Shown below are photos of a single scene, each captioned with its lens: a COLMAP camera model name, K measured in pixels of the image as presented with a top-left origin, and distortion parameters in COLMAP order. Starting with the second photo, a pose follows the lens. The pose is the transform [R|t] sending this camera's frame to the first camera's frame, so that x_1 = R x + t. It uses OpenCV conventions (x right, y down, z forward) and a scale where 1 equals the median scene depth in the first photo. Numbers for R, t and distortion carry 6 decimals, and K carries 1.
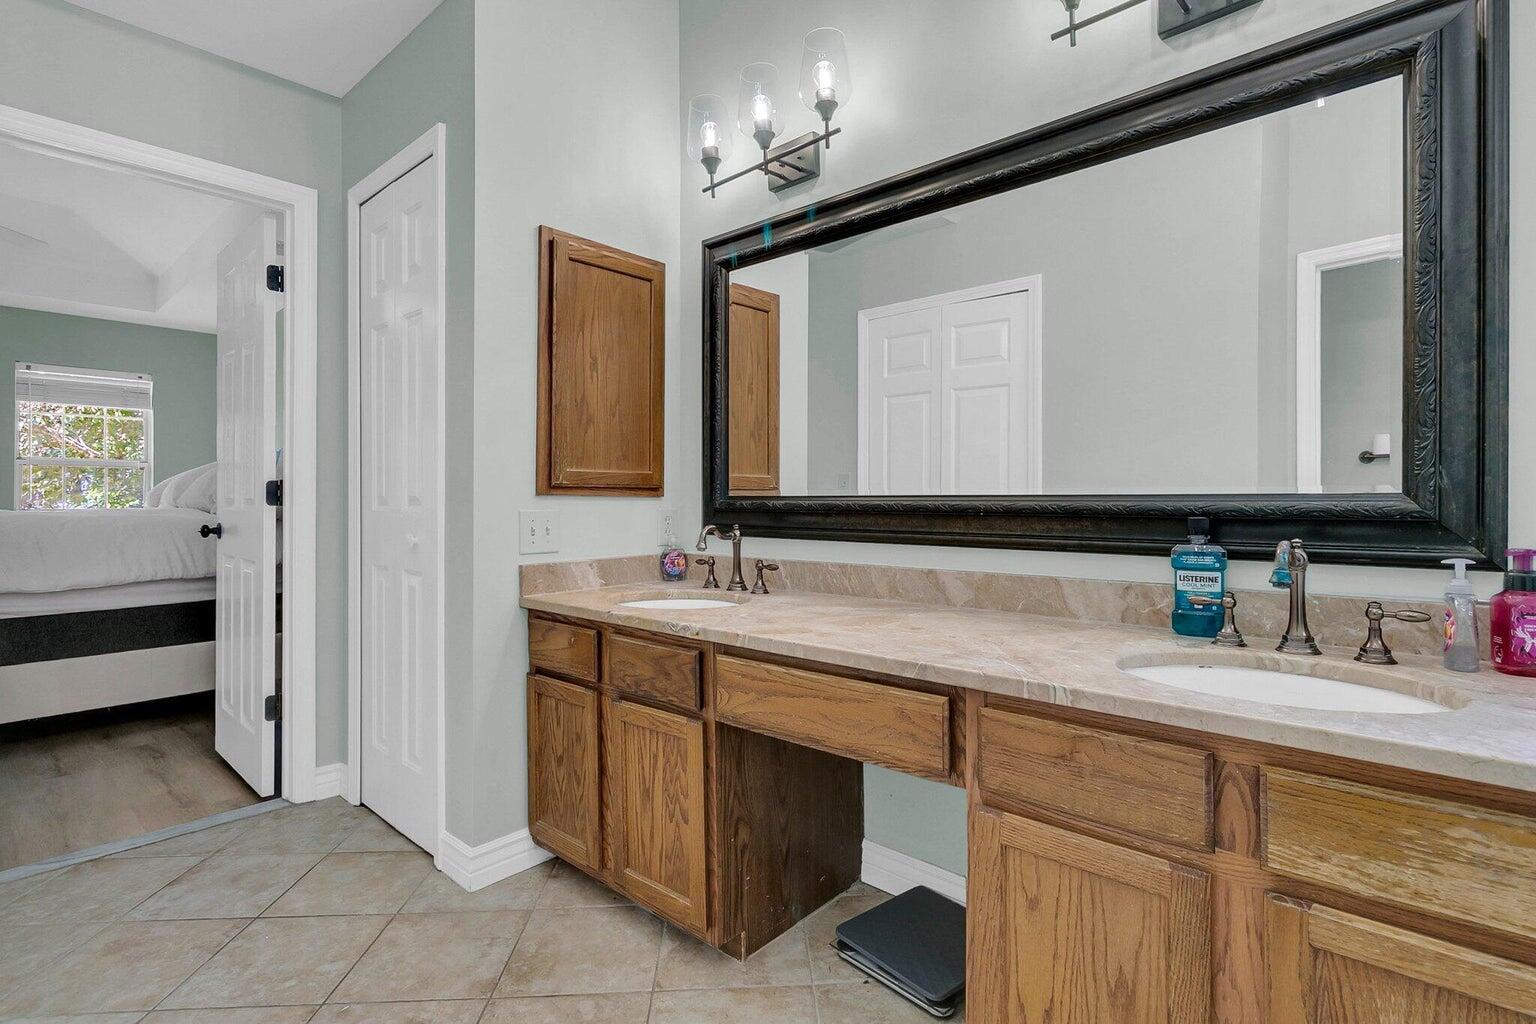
lens RADIAL K [[735.1, 0, 769.0], [0, 735.1, 500.8], [0, 0, 1]] dist [0.036198, 0.000170]
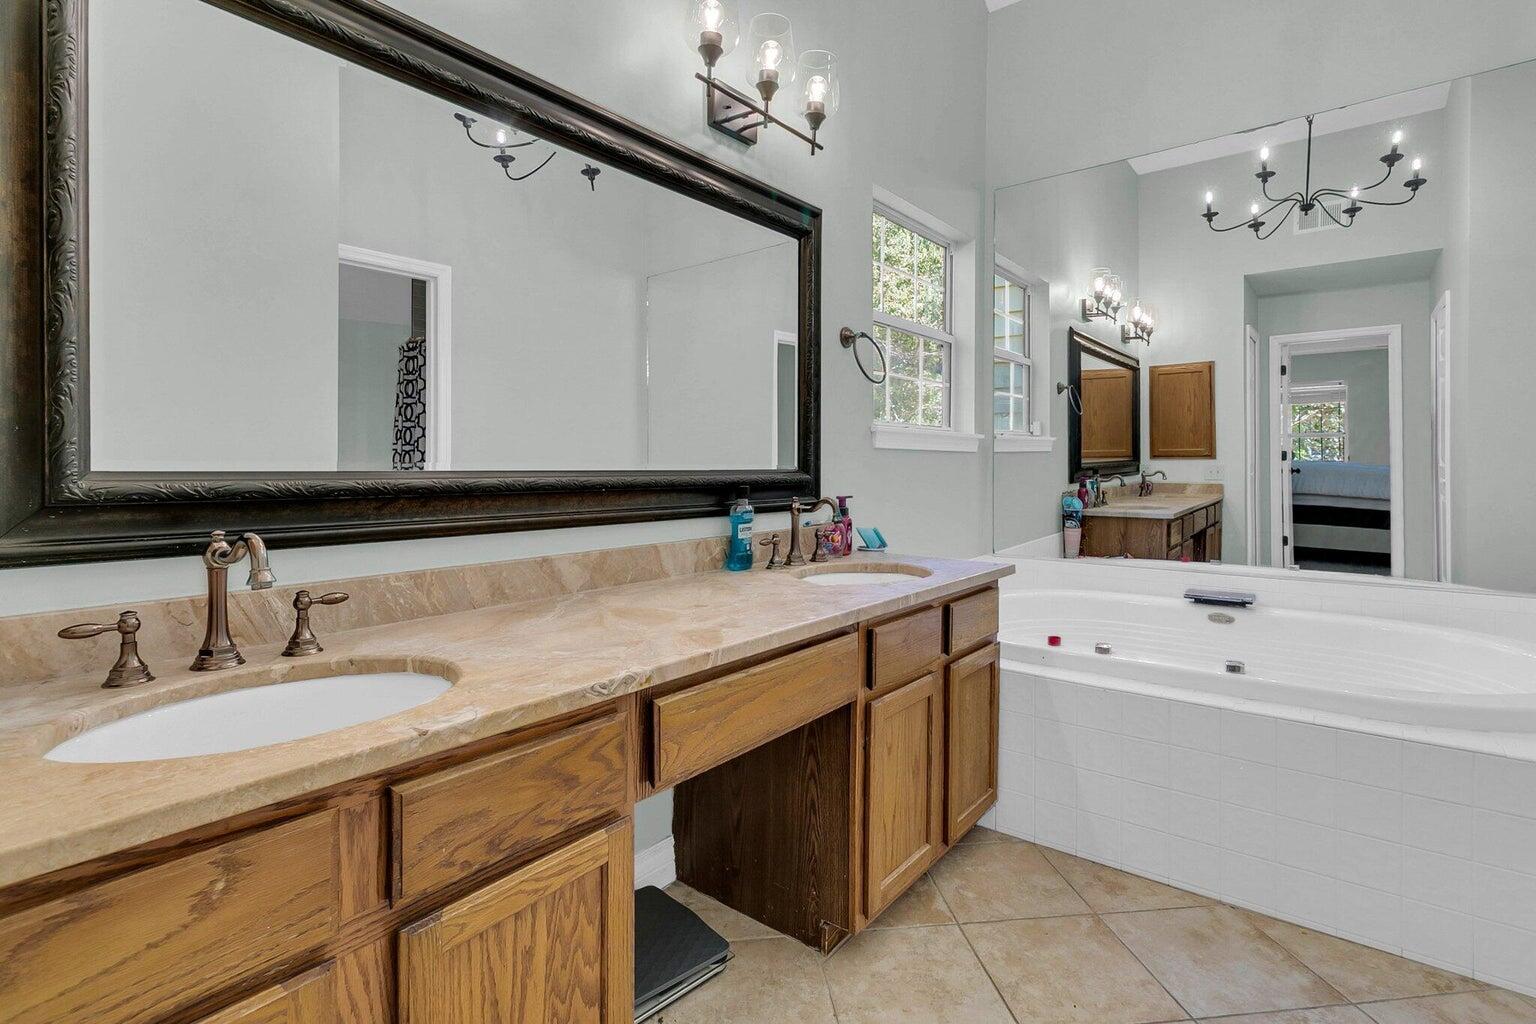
lens RADIAL K [[757.3, 0, 768.4], [0, 757.3, 436.1], [0, 0, 1]] dist [0.001138, 0.000372]
pose [[-0.075704, 0.041762, 0.996255, -0.784067], [0.000692, 0.999125, -0.041830, -0.013341], [-0.997130, -0.002477, -0.075667, 0.914796]]
